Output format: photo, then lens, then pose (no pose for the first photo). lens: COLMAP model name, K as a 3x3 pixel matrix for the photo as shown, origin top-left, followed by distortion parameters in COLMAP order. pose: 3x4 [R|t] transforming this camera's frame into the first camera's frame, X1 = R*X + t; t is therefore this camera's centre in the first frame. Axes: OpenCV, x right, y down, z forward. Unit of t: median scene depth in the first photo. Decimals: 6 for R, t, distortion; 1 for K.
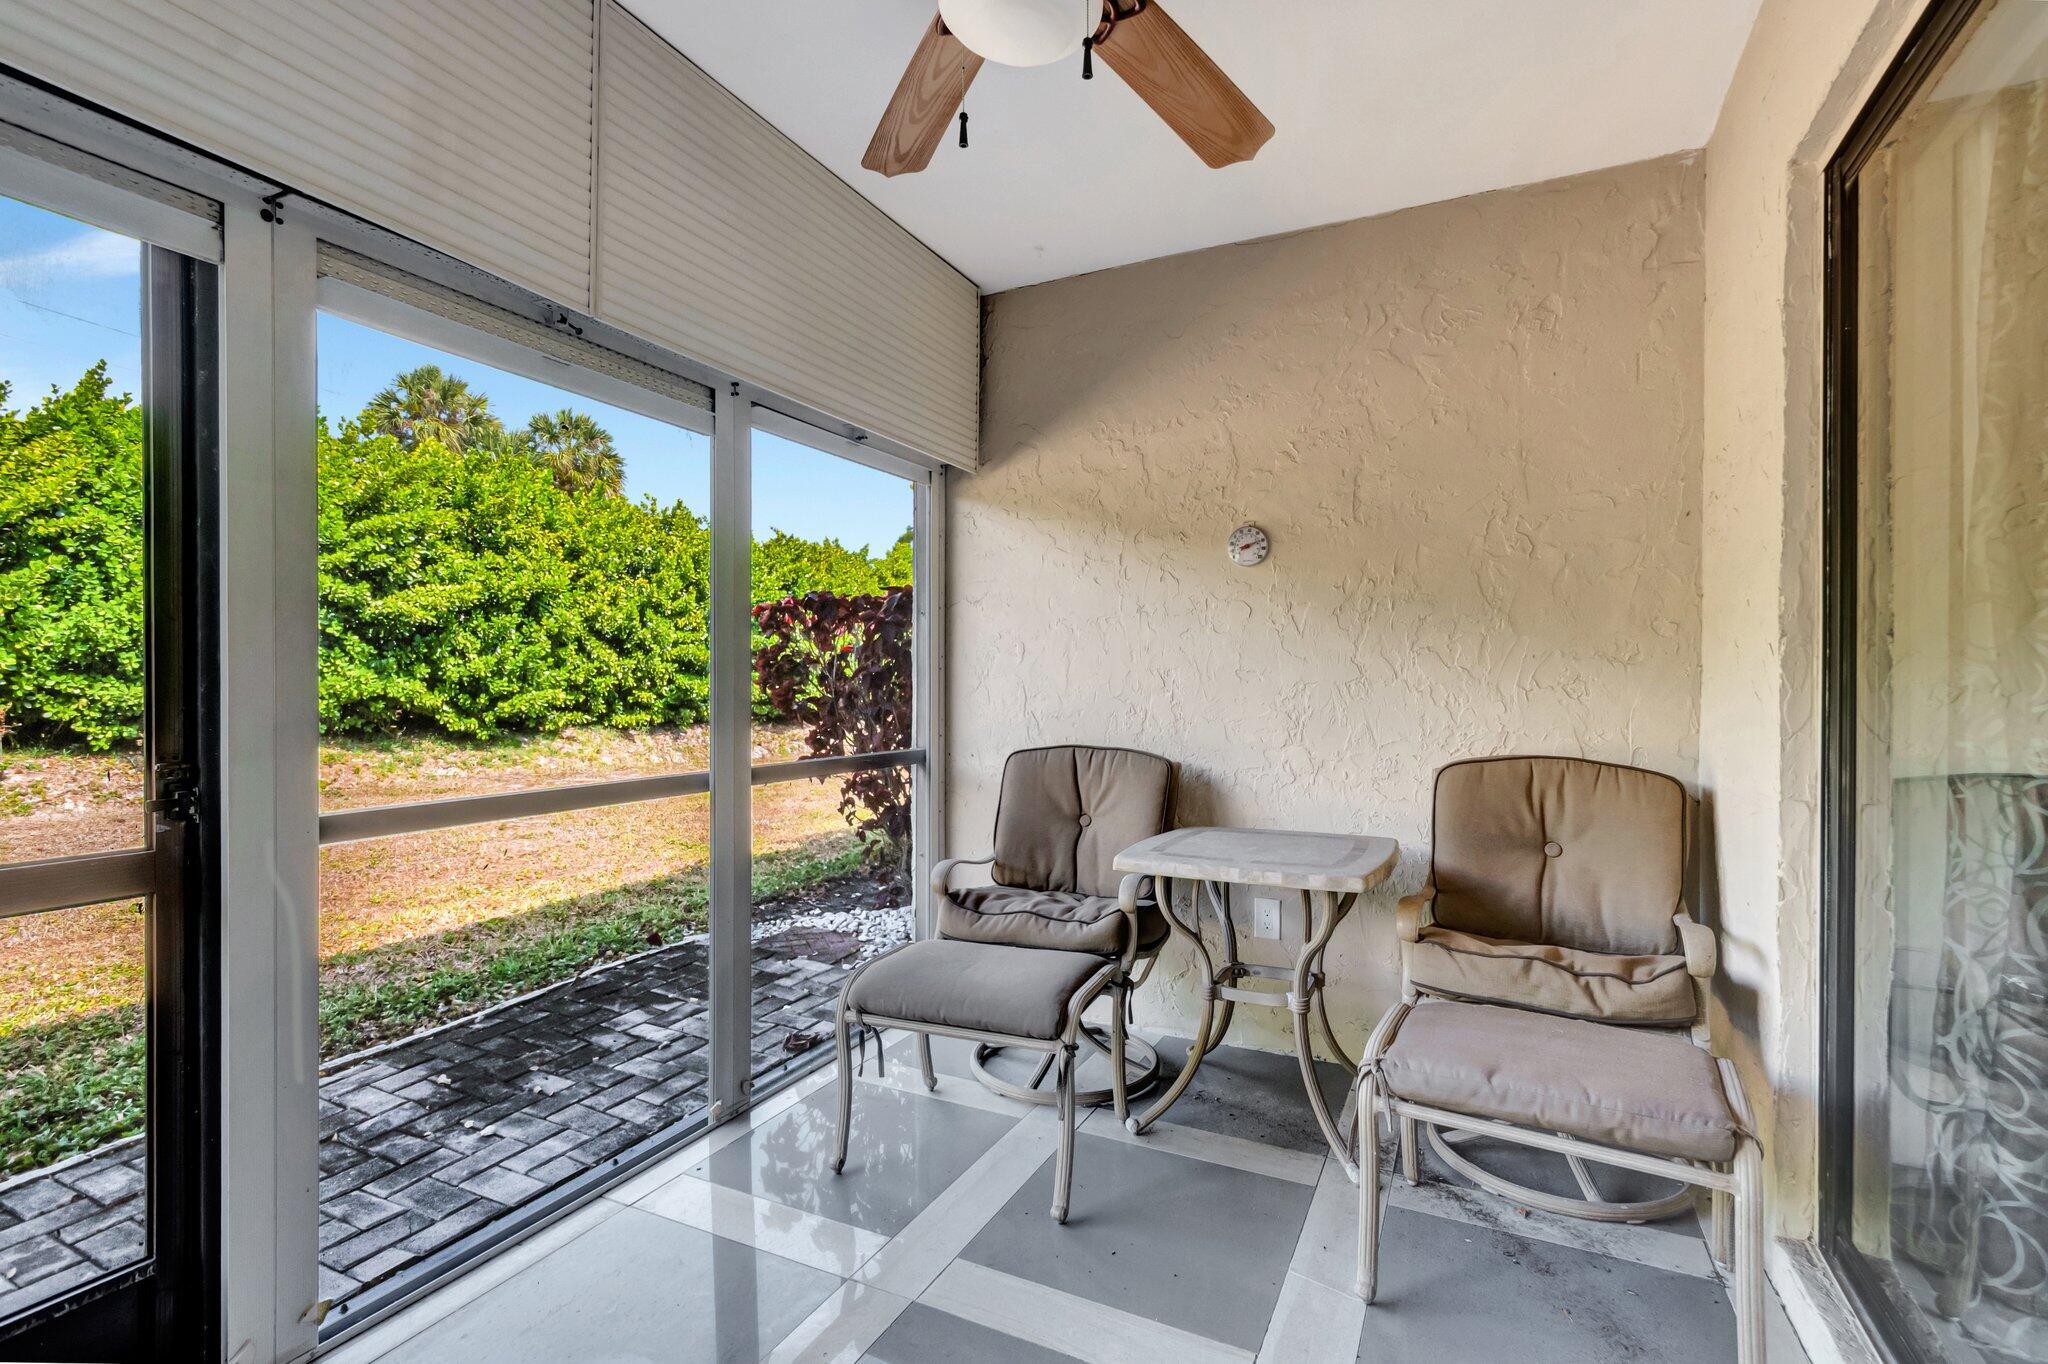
lens RADIAL K [[926.6, 0, 1019.2], [0, 926.6, 685.6], [0, 0, 1]] dist [-0.009596, -0.000608]
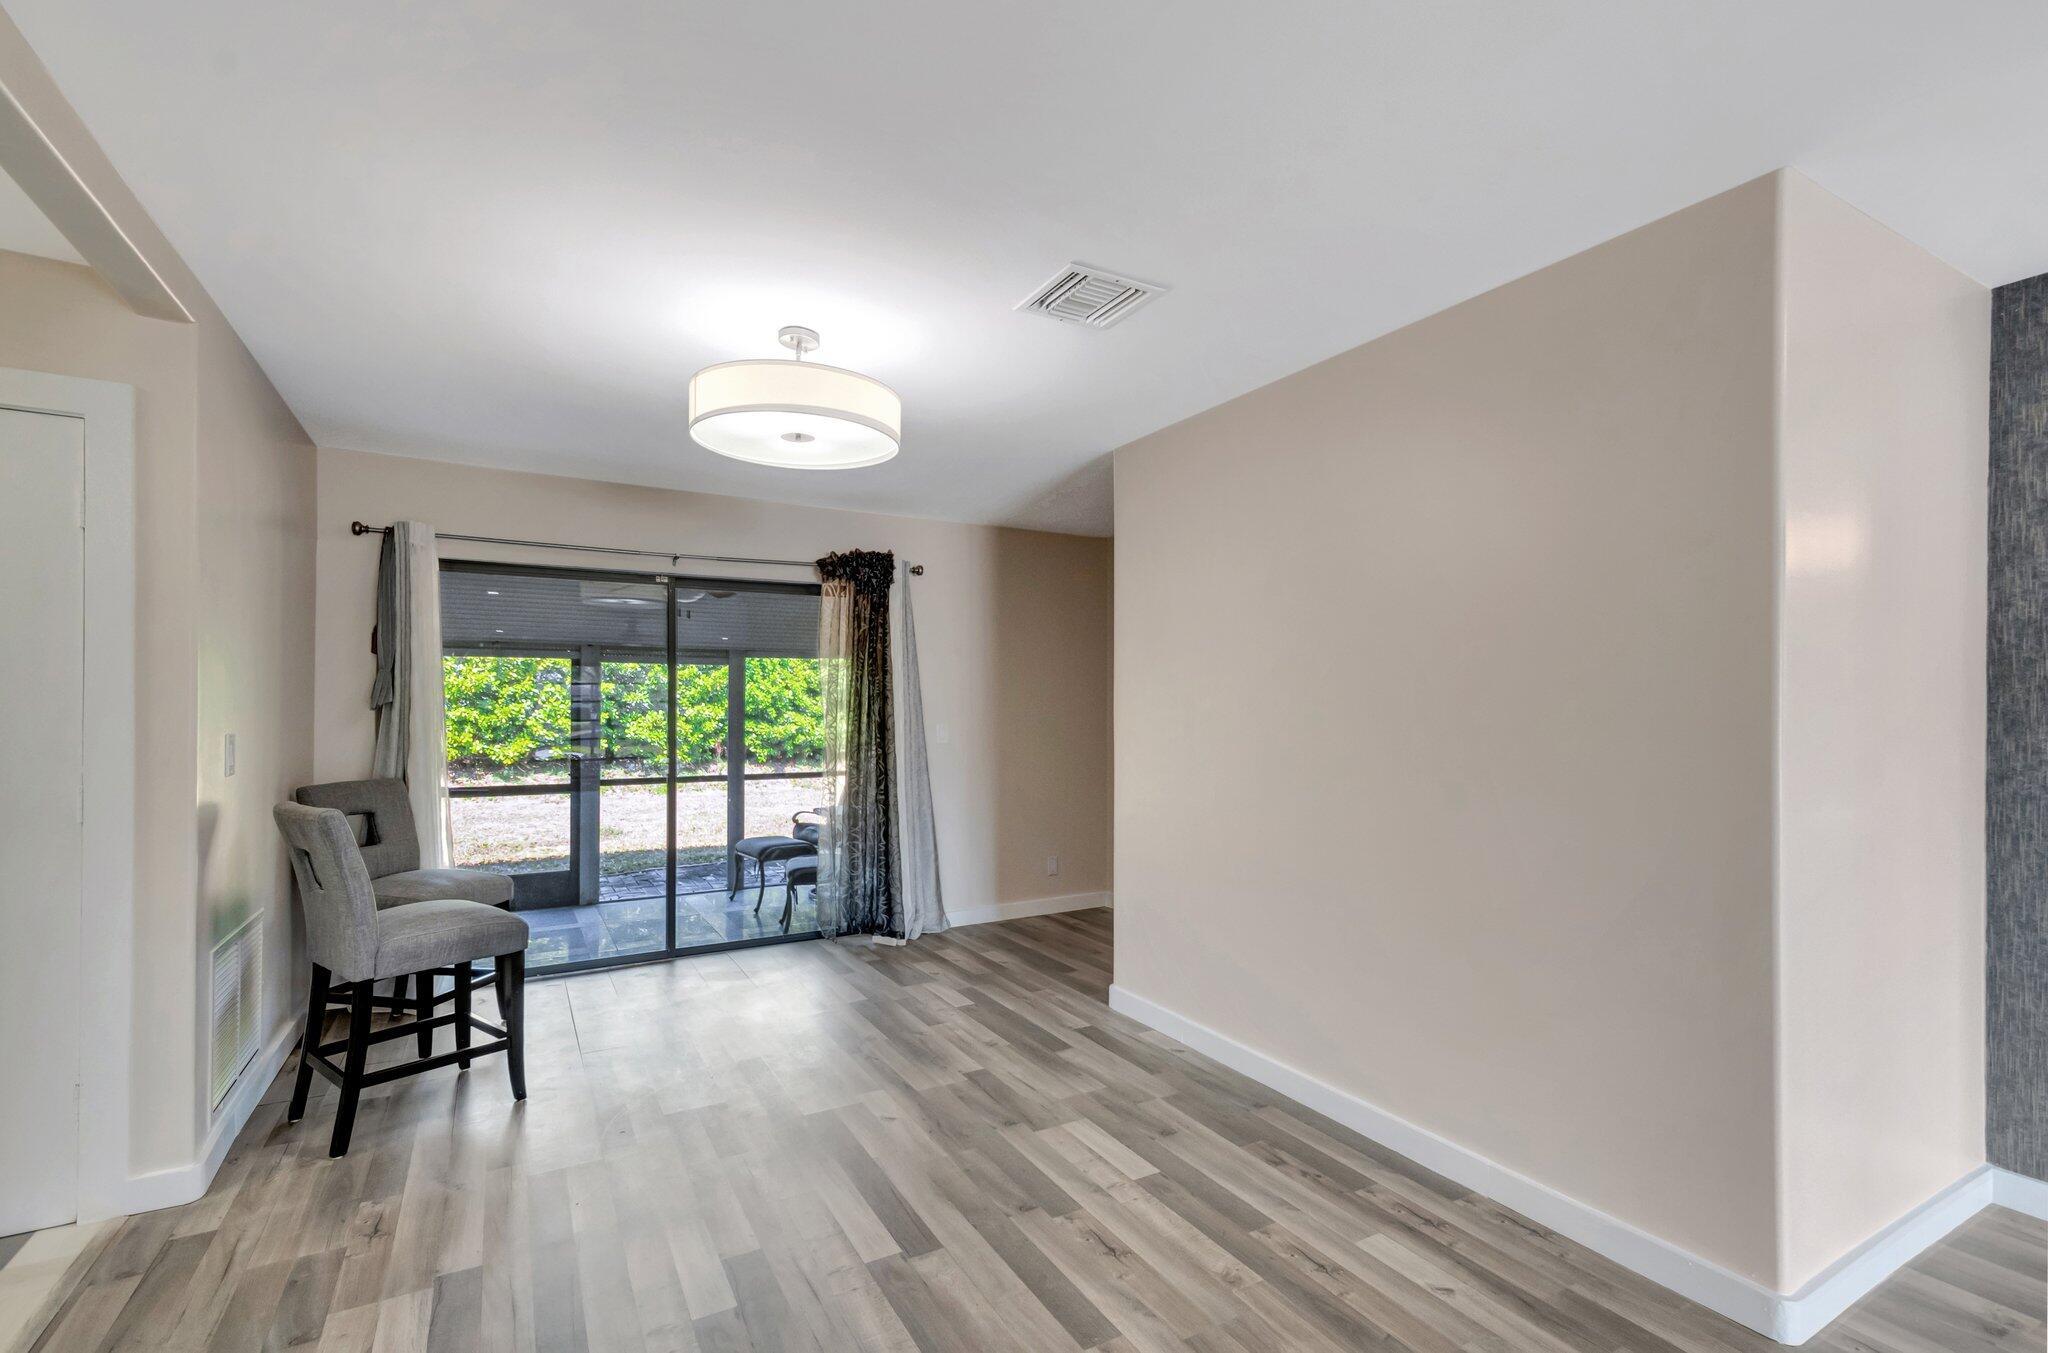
lens RADIAL K [[882.3, 0, 1031.2], [0, 882.3, 708.7], [0, 0, 1]] dist [-0.012470, 0.000054]
pose [[0.835051, -0.007361, -0.550123, 1.584878], [0.003355, 0.999960, -0.008288, -0.072241], [0.550162, 0.005076, 0.835042, -0.643176]]
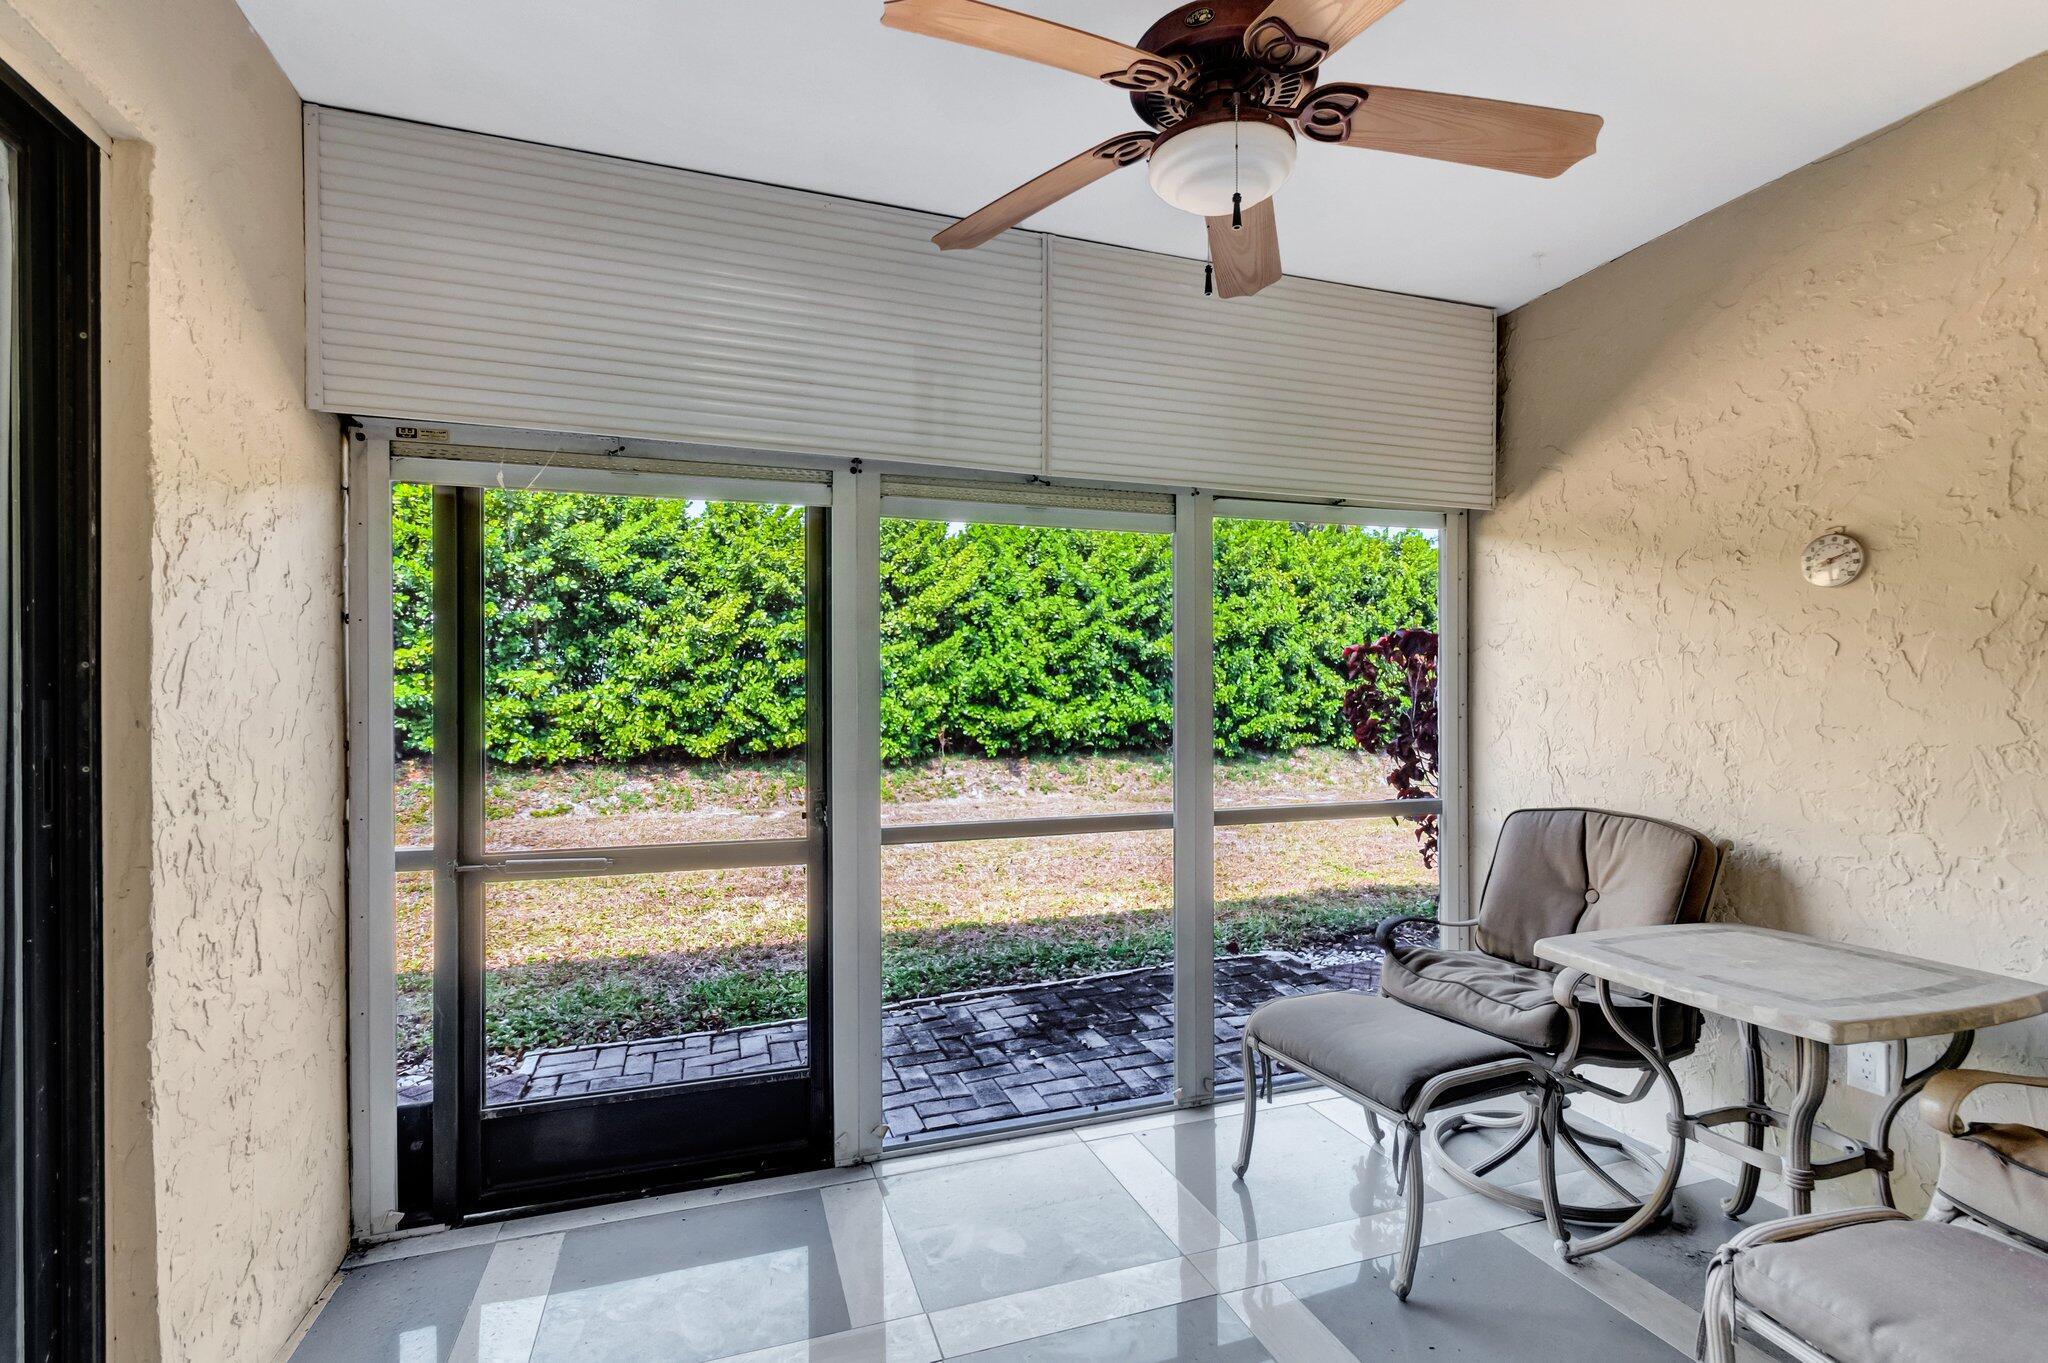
lens RADIAL K [[909.4, 0, 1023.0], [0, 909.4, 698.8], [0, 0, 1]] dist [-0.002799, -0.000464]
pose [[0.706212, -0.012252, -0.707894, 0.272611], [0.008278, 0.999925, -0.009049, -0.033655], [0.707952, 0.000530, 0.706261, 0.015130]]
